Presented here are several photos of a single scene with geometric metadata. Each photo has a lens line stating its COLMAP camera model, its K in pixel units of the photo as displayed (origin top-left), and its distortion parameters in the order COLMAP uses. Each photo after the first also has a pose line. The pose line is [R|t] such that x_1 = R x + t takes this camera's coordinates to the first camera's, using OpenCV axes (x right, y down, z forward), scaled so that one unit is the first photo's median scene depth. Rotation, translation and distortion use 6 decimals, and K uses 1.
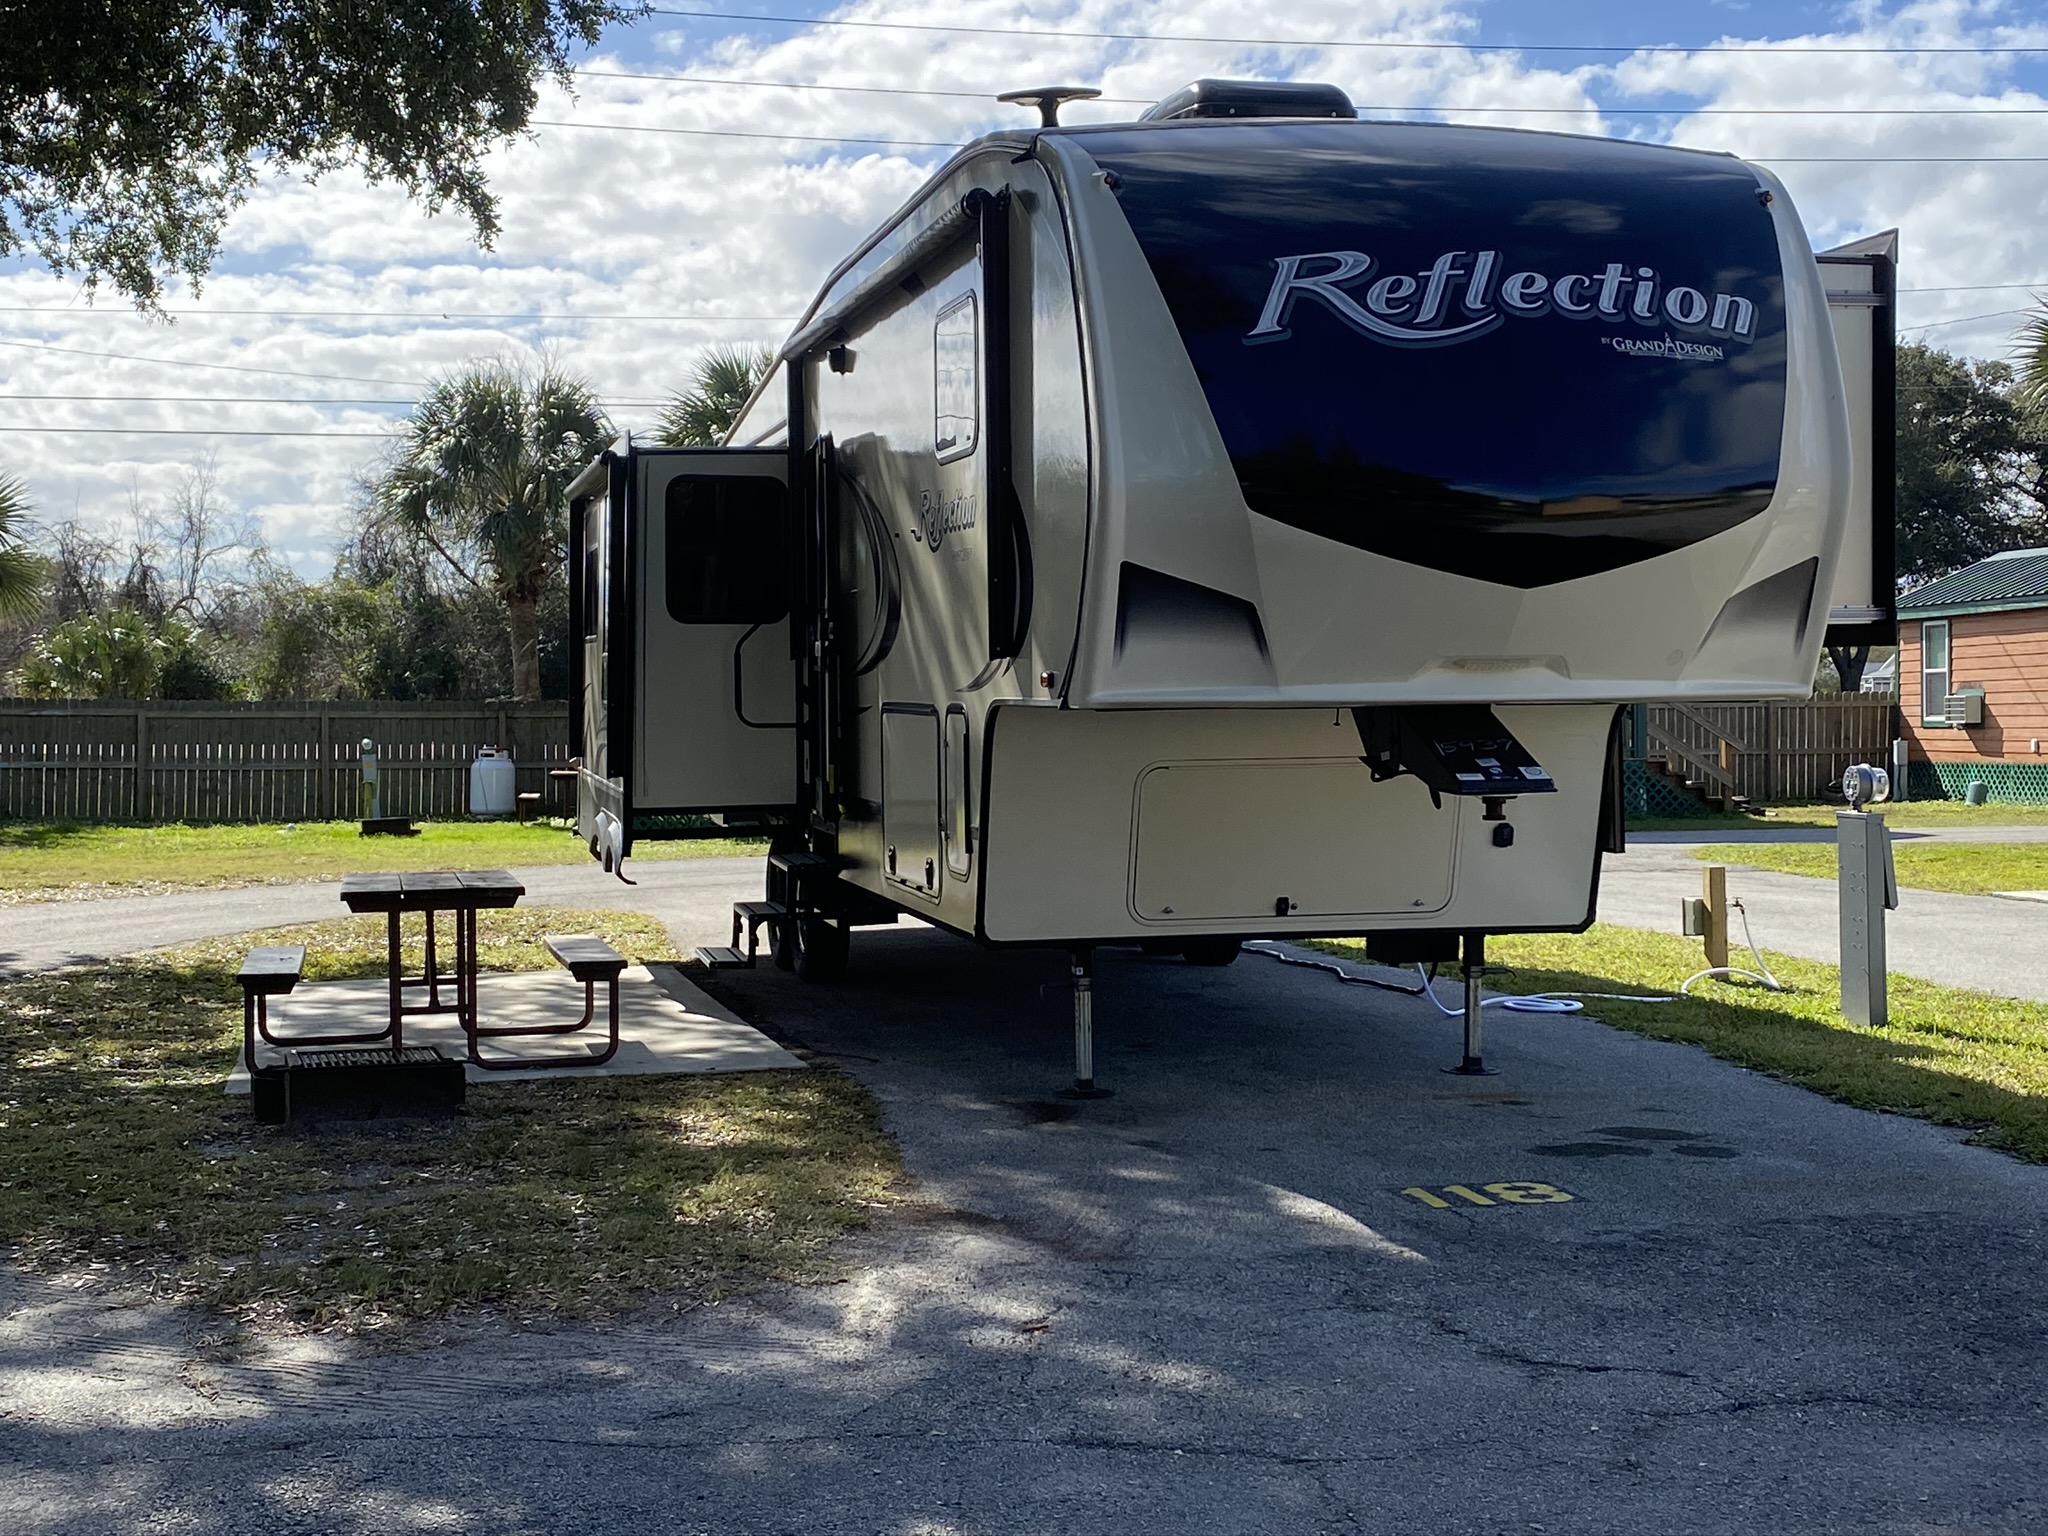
lens RADIAL K [[2749.8, 0, 1024.0], [0, 2749.8, 763.6], [0, 0, 1]] dist [0.001168, 0.000000]
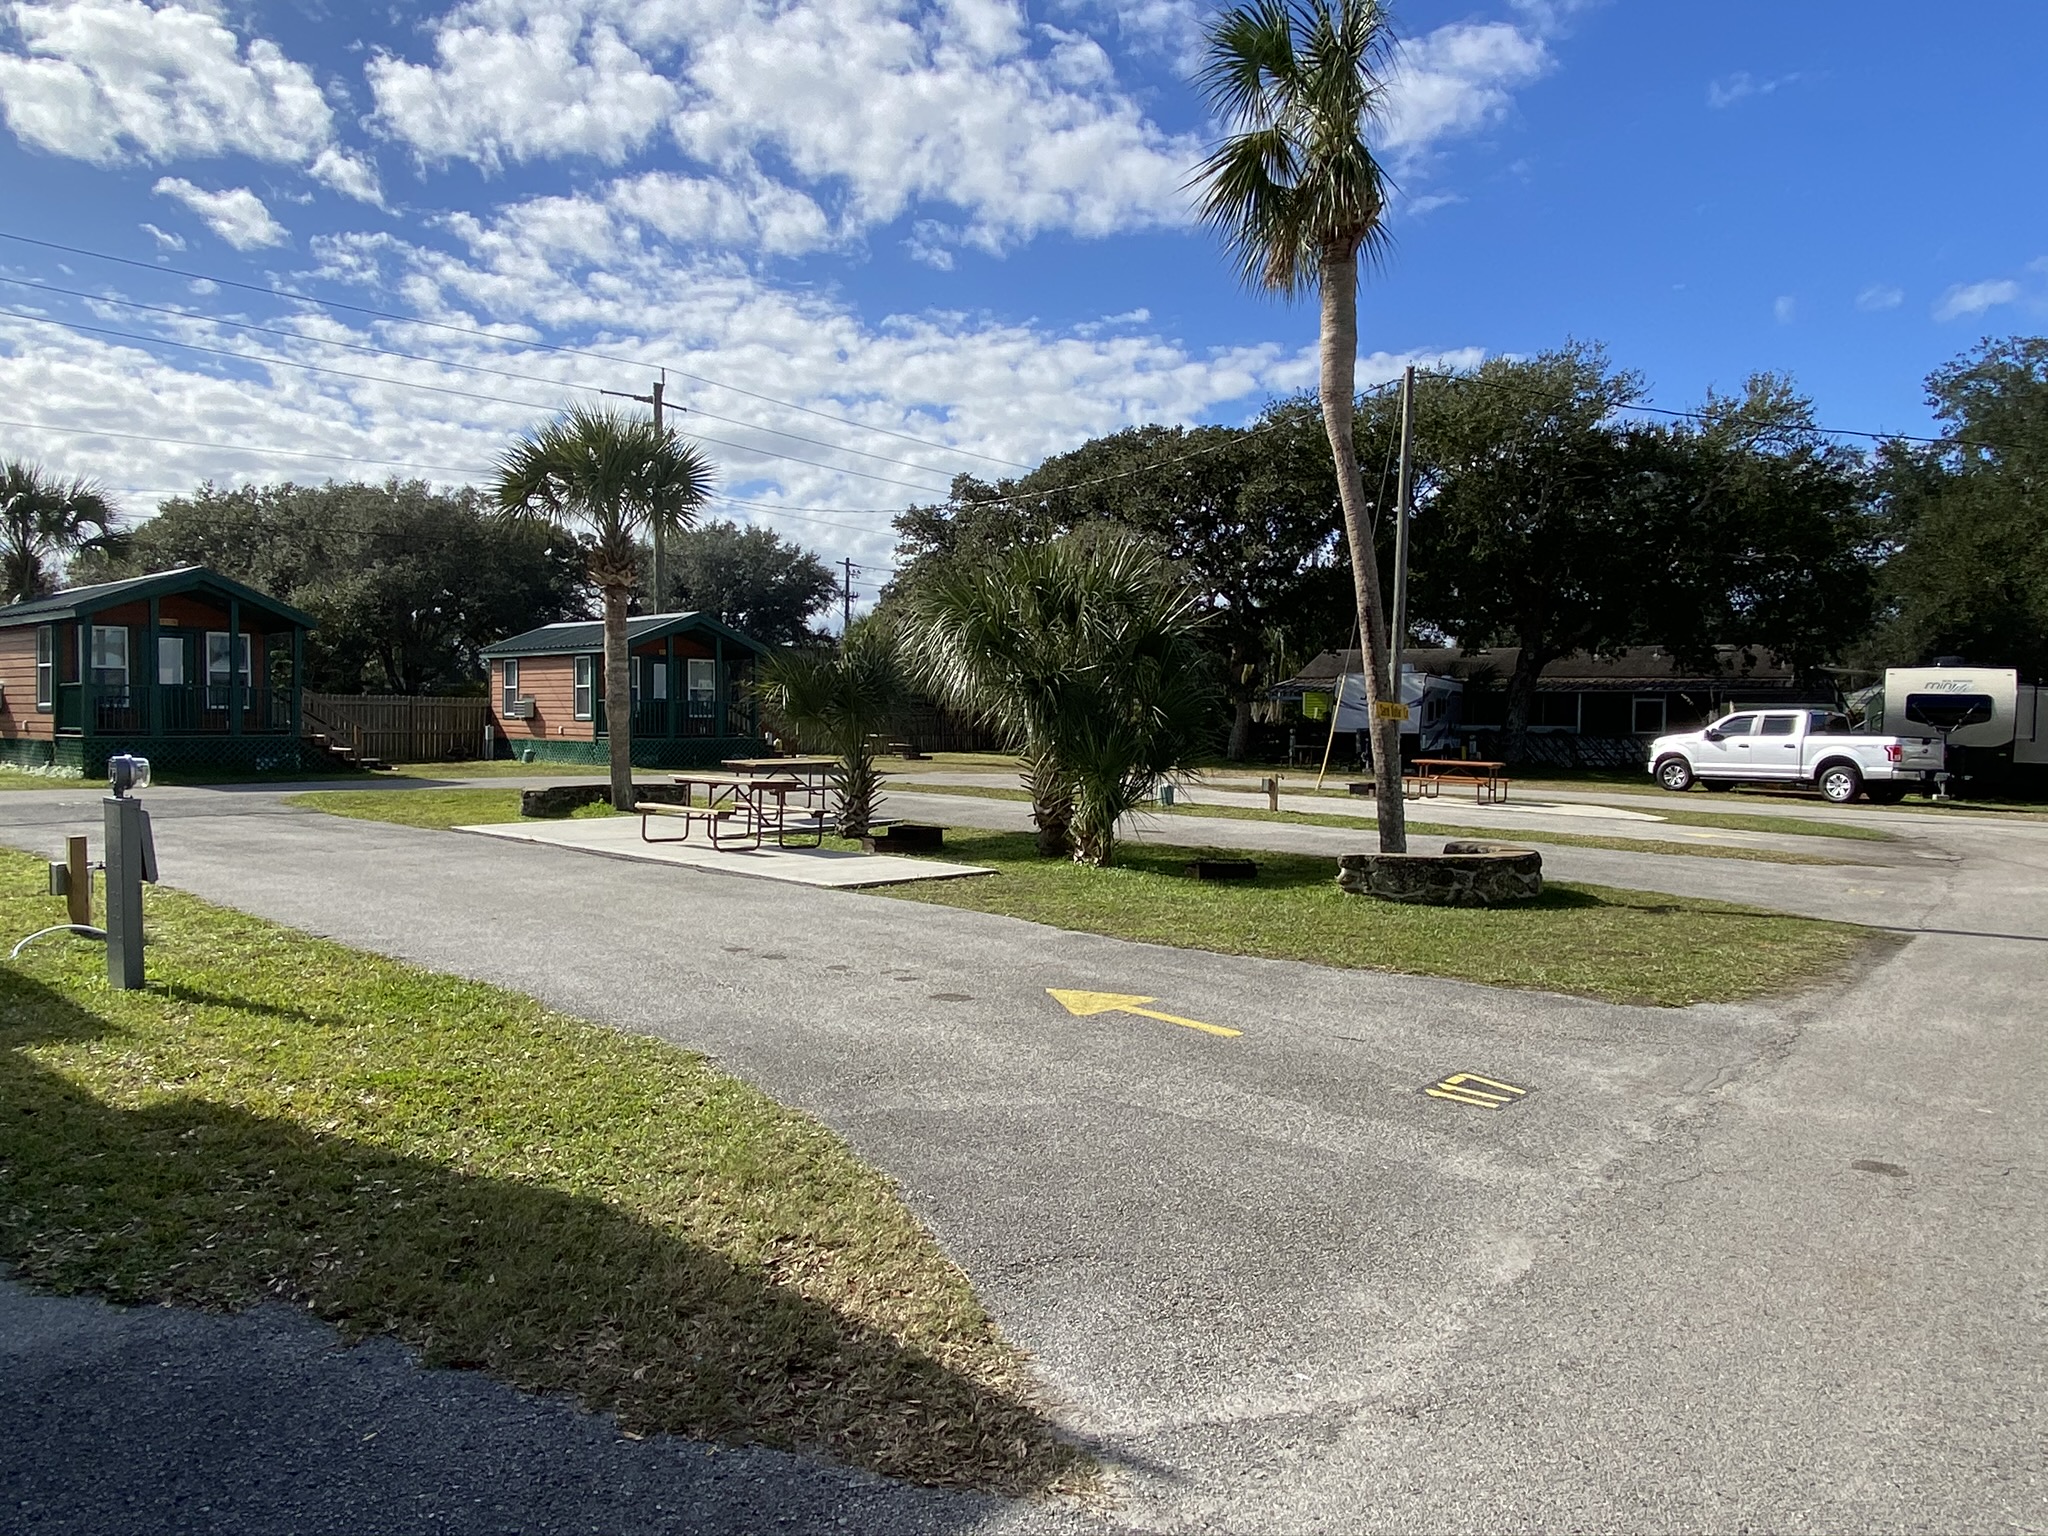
lens RADIAL K [[1320.7, 0, 1019.9], [0, 1320.7, 770.4], [0, 0, 1]] dist [-0.004868, -0.000574]
pose [[0.805720, -0.006059, 0.592266, 0.093935], [-0.009039, 0.999705, 0.022524, -0.002102], [-0.592228, -0.023502, 0.805428, 0.120774]]
